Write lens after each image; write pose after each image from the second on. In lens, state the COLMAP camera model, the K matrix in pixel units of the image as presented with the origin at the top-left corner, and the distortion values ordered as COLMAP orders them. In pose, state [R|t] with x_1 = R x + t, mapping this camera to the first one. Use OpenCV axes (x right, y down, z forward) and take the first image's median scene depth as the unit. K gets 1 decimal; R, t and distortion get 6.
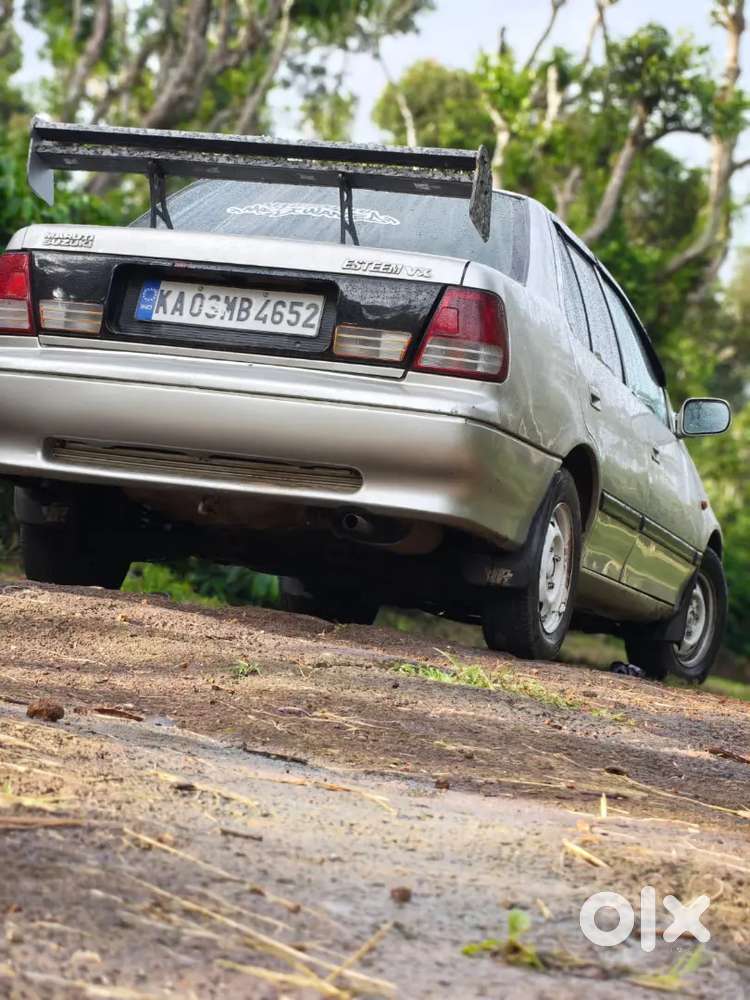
lens RADIAL K [[2285.4, 0, 386.4], [0, 2285.4, 521.8], [0, 0, 1]] dist [0.108134, 0.000000]
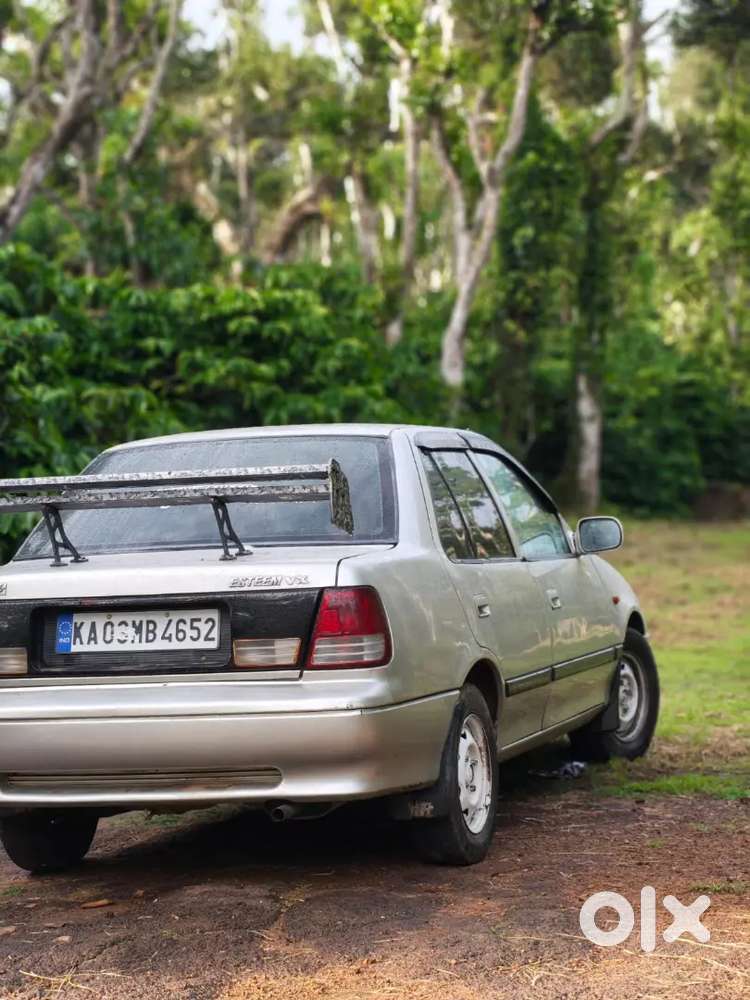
lens RADIAL K [[2285.4, 0, 385.9], [0, 2285.4, 494.5], [0, 0, 1]] dist [0.108134, 0.000000]
pose [[0.982751, -0.184529, -0.012196, 0.075777], [0.184927, 0.980120, 0.071880, -0.215260], [-0.001310, -0.072896, 0.997339, -0.106796]]
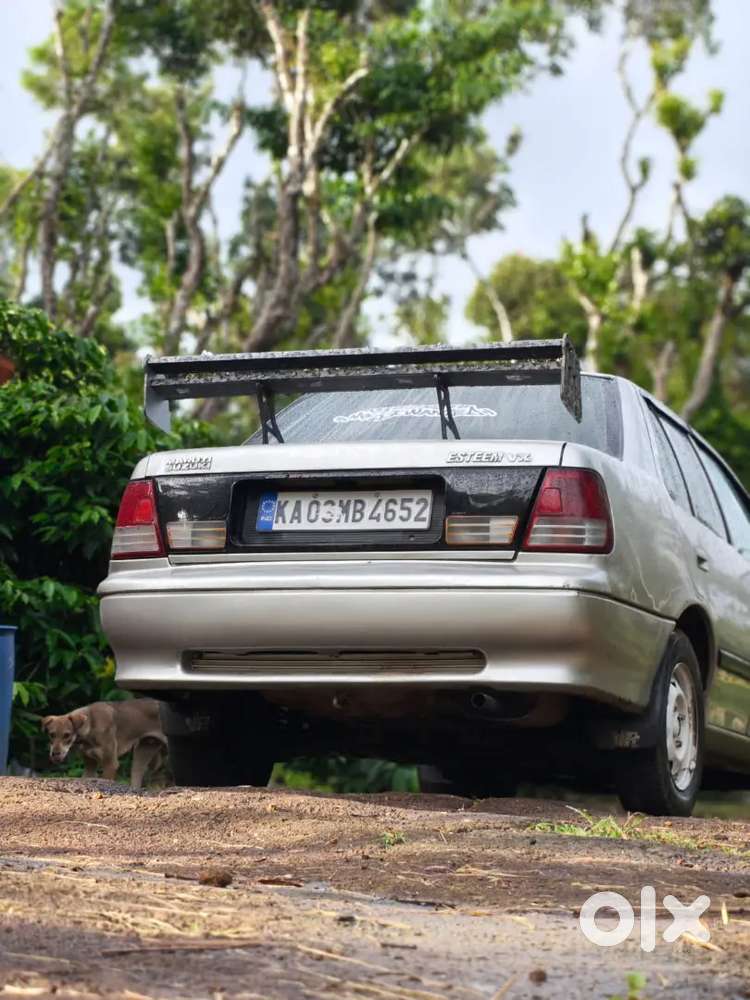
lens RADIAL K [[2285.4, 0, 399.7], [0, 2285.4, 557.3], [0, 0, 1]] dist [0.108134, 0.000000]
pose [[0.993540, -0.103748, -0.045983, 0.003209], [0.100242, 0.992286, -0.072934, 0.007388], [0.053195, 0.067853, 0.996276, -0.048590]]
